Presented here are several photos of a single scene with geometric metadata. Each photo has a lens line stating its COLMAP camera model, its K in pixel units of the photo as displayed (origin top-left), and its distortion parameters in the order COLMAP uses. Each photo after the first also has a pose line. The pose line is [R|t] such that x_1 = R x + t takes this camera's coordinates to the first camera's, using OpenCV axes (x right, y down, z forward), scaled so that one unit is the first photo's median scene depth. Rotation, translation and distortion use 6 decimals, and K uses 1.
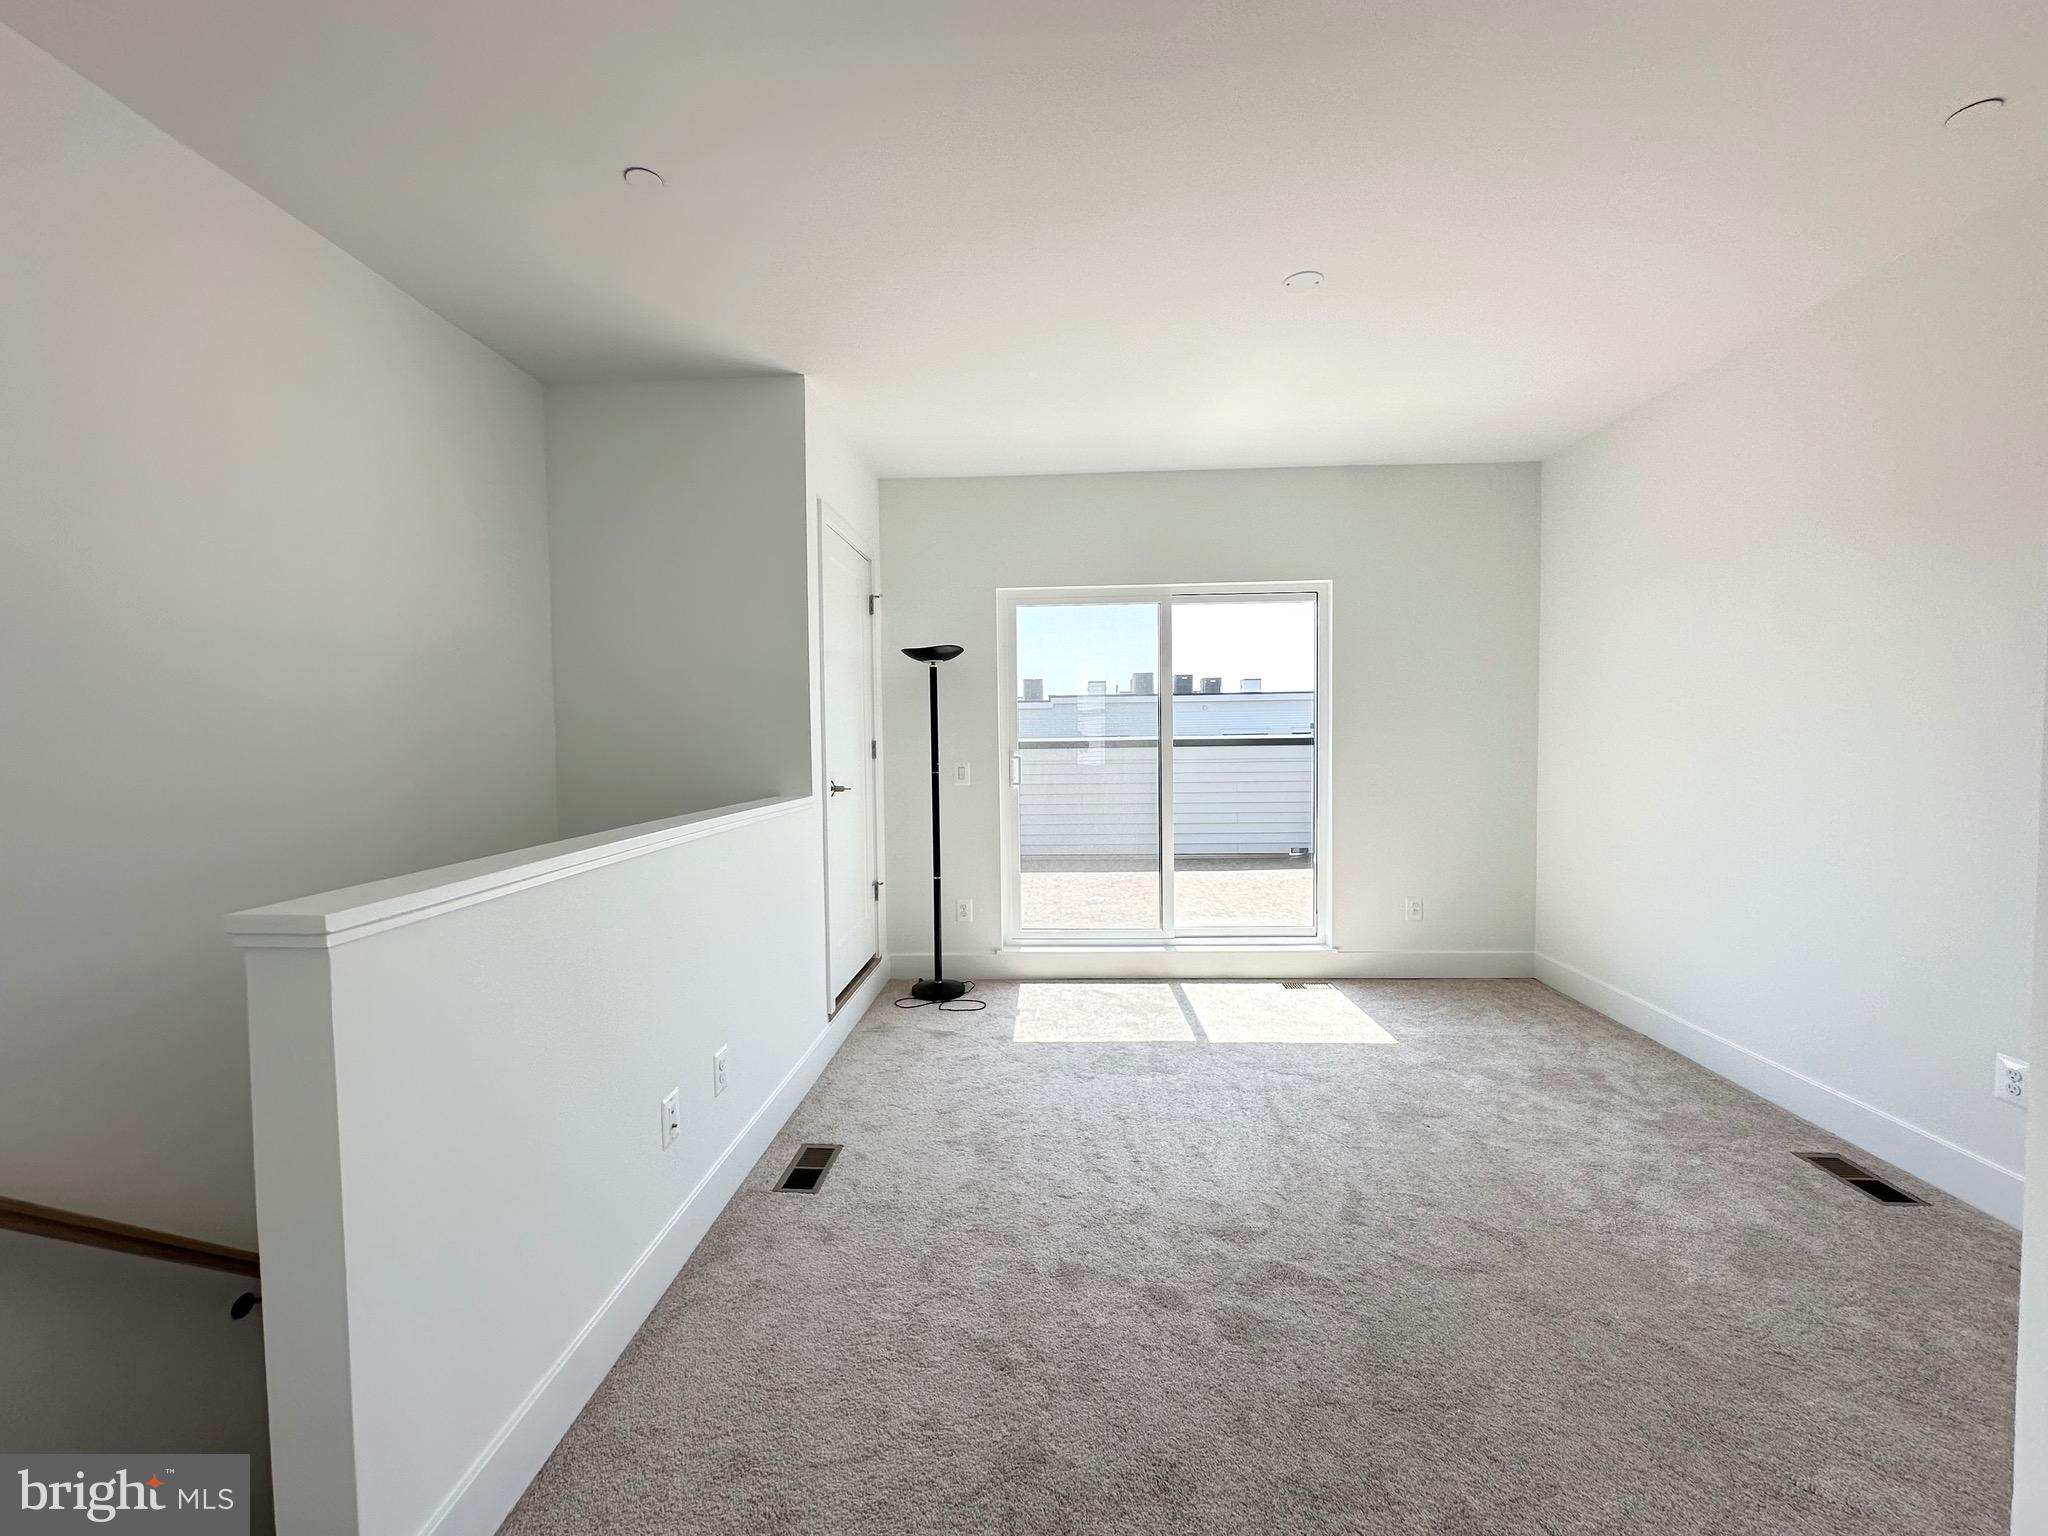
lens RADIAL K [[821.6, 0, 1028.6], [0, 821.6, 766.7], [0, 0, 1]] dist [-0.002304, -0.000252]
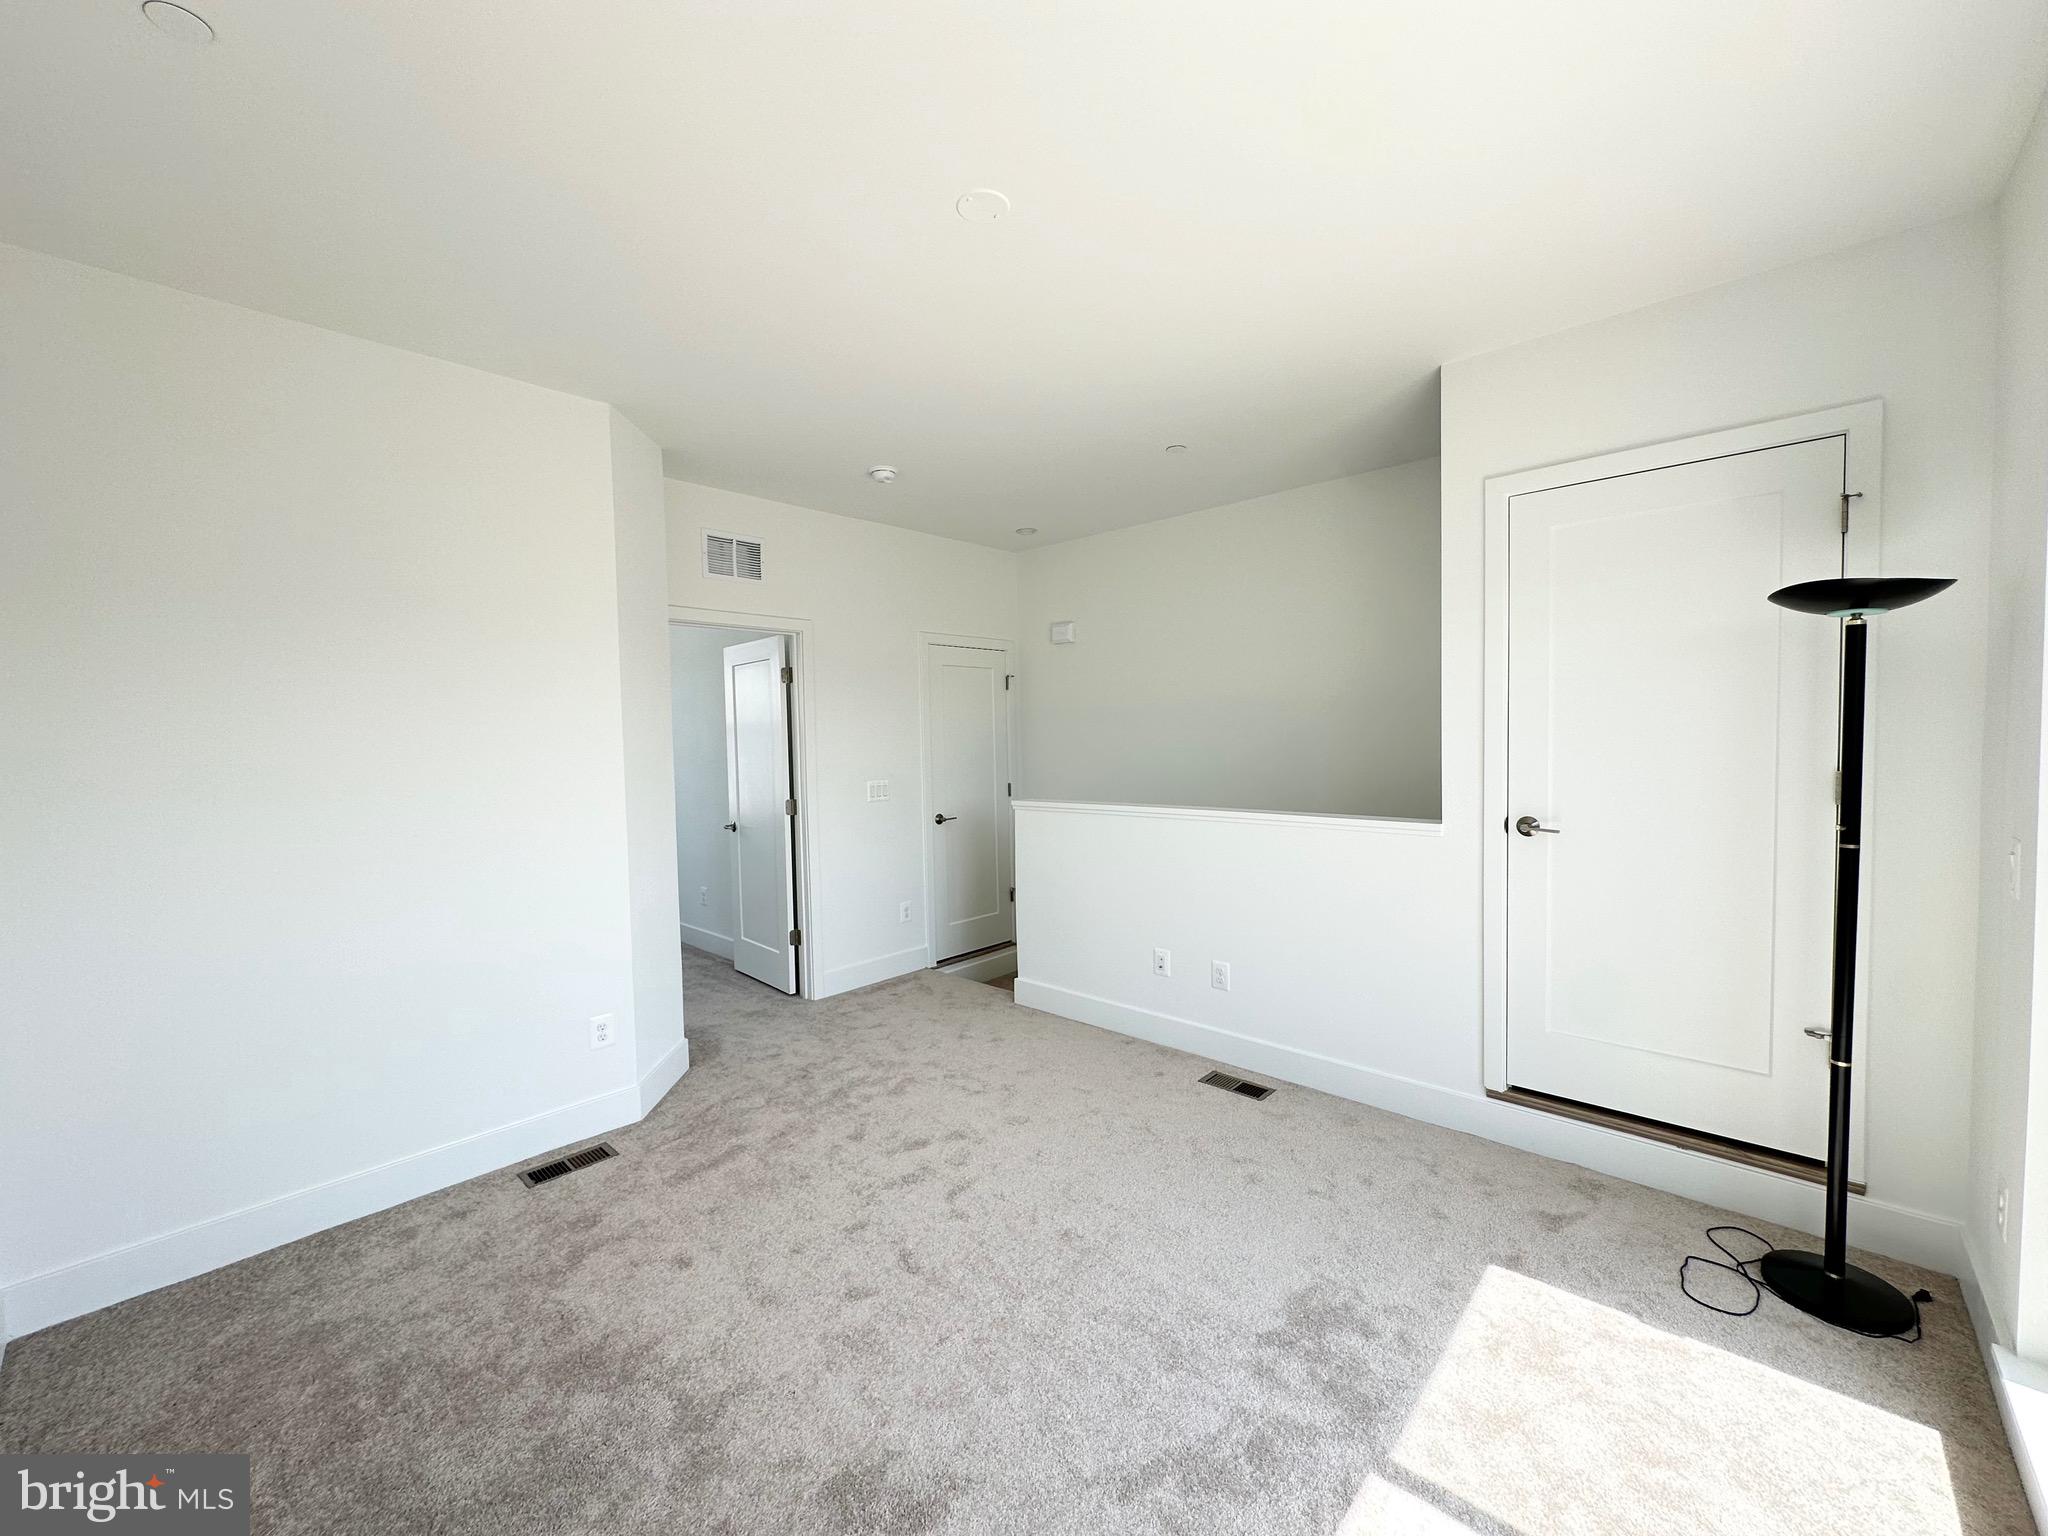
lens RADIAL K [[821.6, 0, 1018.5], [0, 821.6, 771.0], [0, 0, 1]] dist [-0.002304, -0.000252]
pose [[-0.650162, 0.059952, -0.757427, 0.568198], [-0.002787, 0.996687, 0.081283, -0.074644], [0.759790, 0.054958, -0.647841, 0.953549]]
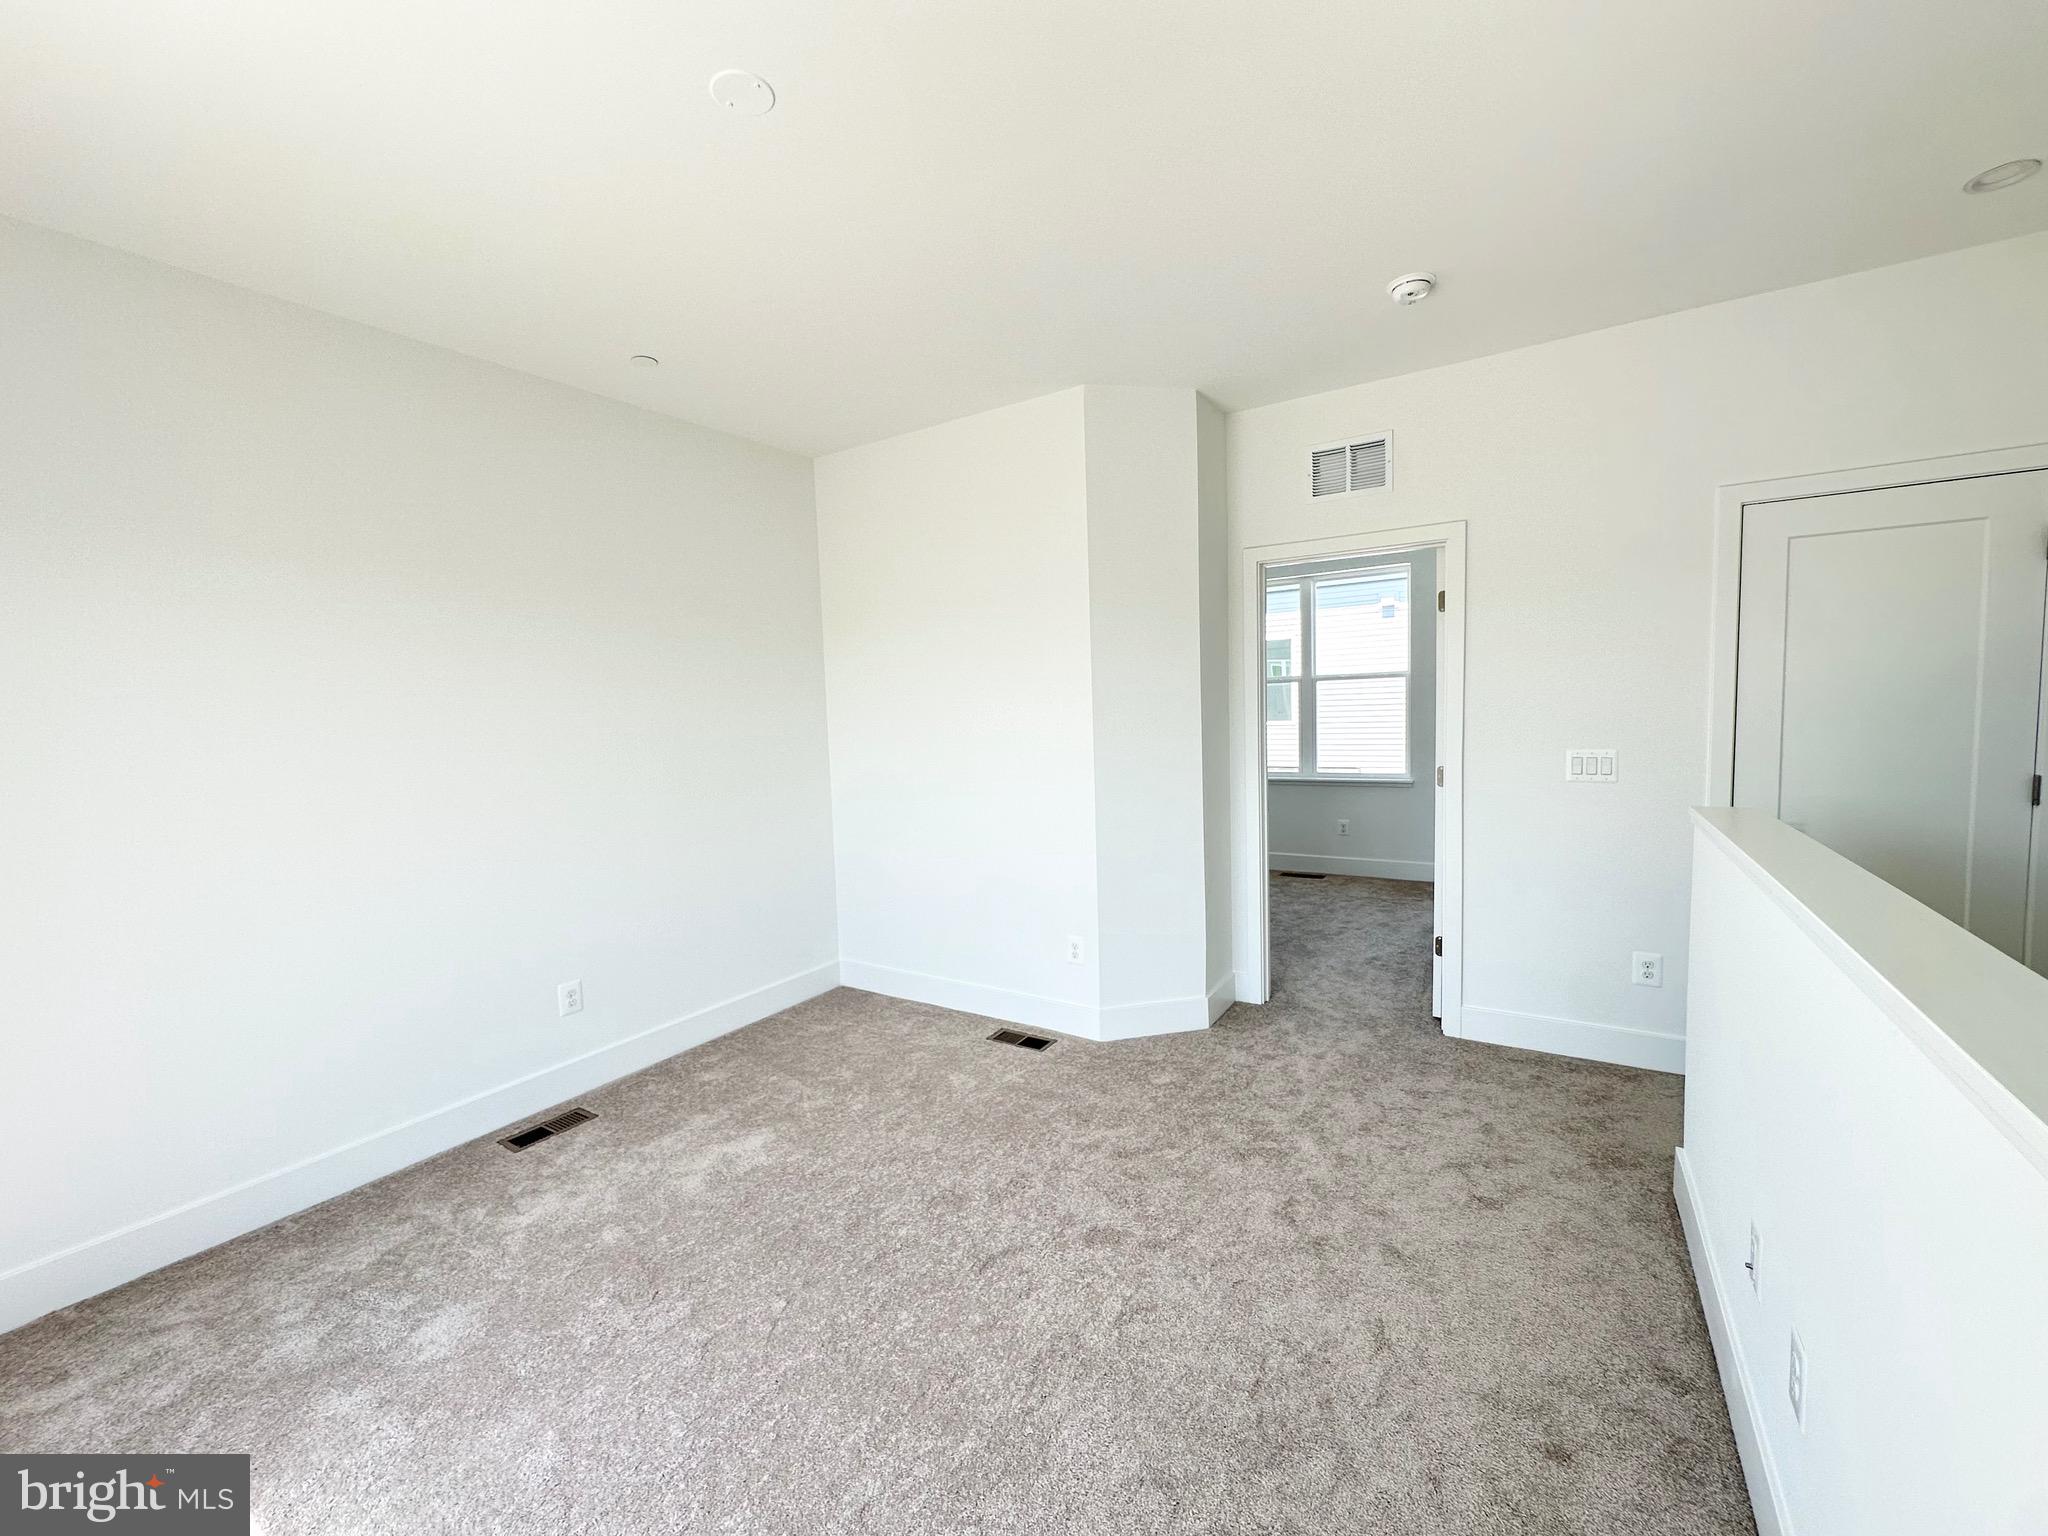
lens RADIAL K [[821.6, 0, 1016.8], [0, 821.6, 769.8], [0, 0, 1]] dist [-0.002304, -0.000252]
pose [[-0.859150, 0.003109, 0.511715, -0.114521], [0.069731, 0.991365, 0.111051, -0.065445], [-0.506951, 0.131092, -0.851948, 0.938964]]
